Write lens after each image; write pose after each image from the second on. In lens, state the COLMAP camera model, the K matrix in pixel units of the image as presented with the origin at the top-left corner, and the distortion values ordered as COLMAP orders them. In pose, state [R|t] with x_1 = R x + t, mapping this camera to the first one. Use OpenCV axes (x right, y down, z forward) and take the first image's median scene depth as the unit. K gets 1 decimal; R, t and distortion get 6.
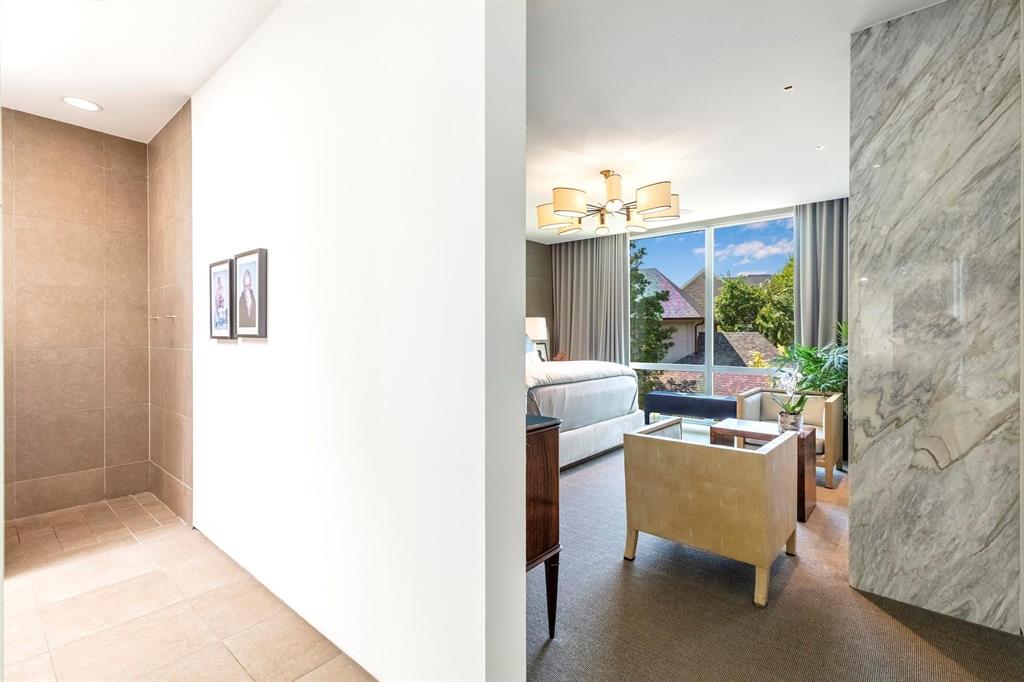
lens RADIAL K [[470.6, 0, 514.2], [0, 470.6, 341.1], [0, 0, 1]] dist [0.010329, -0.000197]
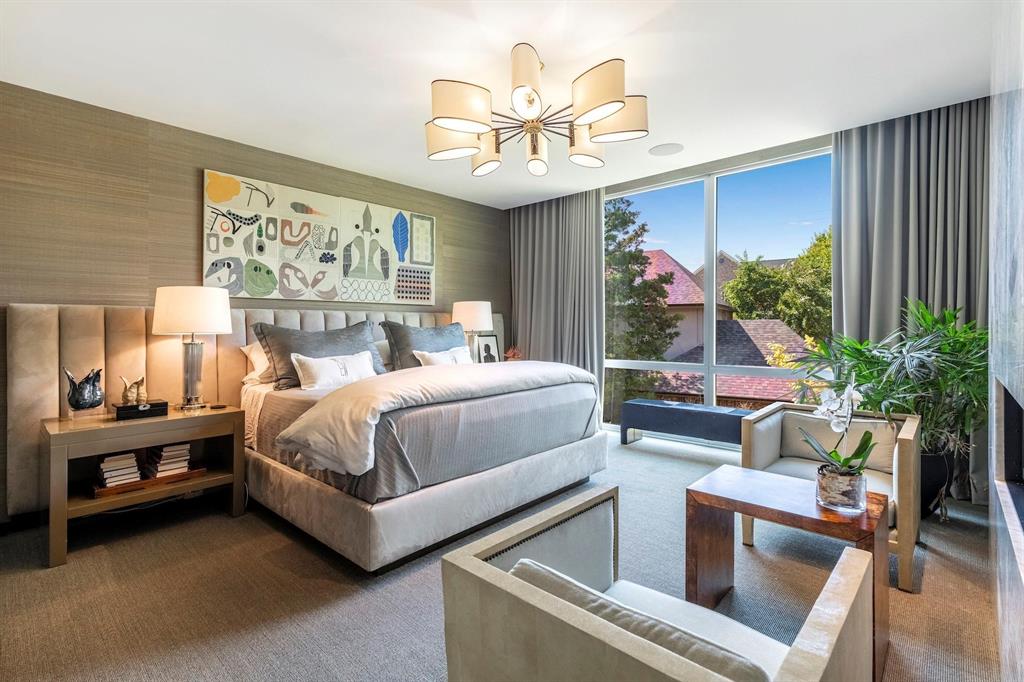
lens RADIAL K [[470.6, 0, 503.7], [0, 470.6, 334.9], [0, 0, 1]] dist [0.010329, -0.000197]
pose [[0.998627, -0.004635, -0.052175, 0.116233], [0.005090, 0.999950, 0.008586, -0.001605], [0.052133, -0.008840, 0.998601, 0.221120]]
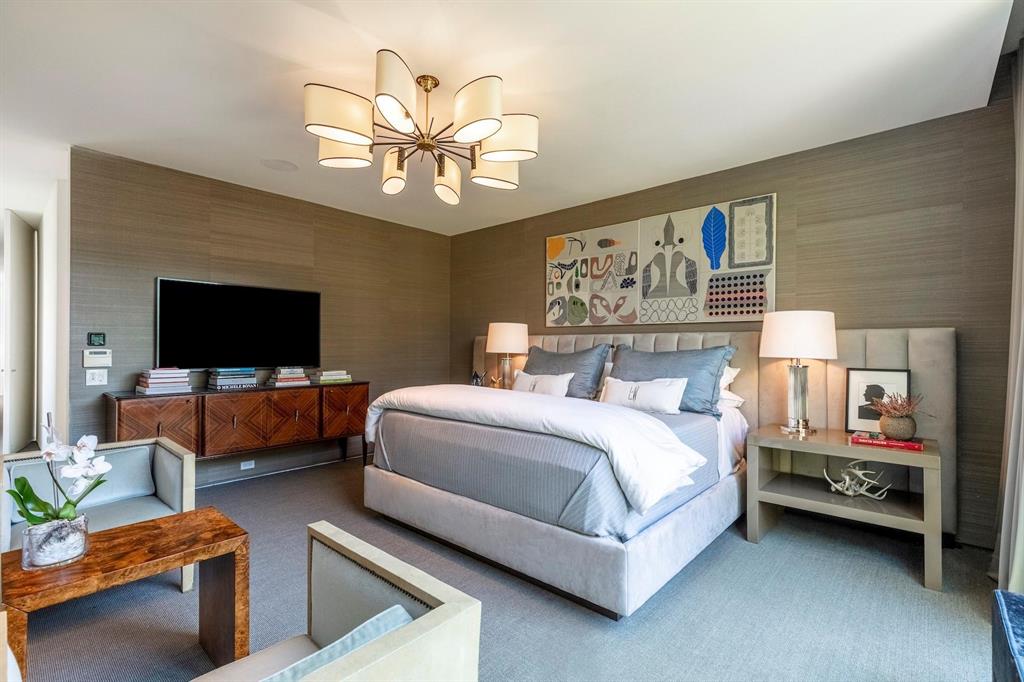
lens RADIAL K [[470.6, 0, 509.2], [0, 470.6, 342.0], [0, 0, 1]] dist [0.010329, -0.000197]
pose [[-0.032848, -0.012272, -0.999385, 0.414119], [-0.014367, 0.999827, -0.011806, -0.007401], [0.999357, 0.013970, -0.033019, 0.590897]]
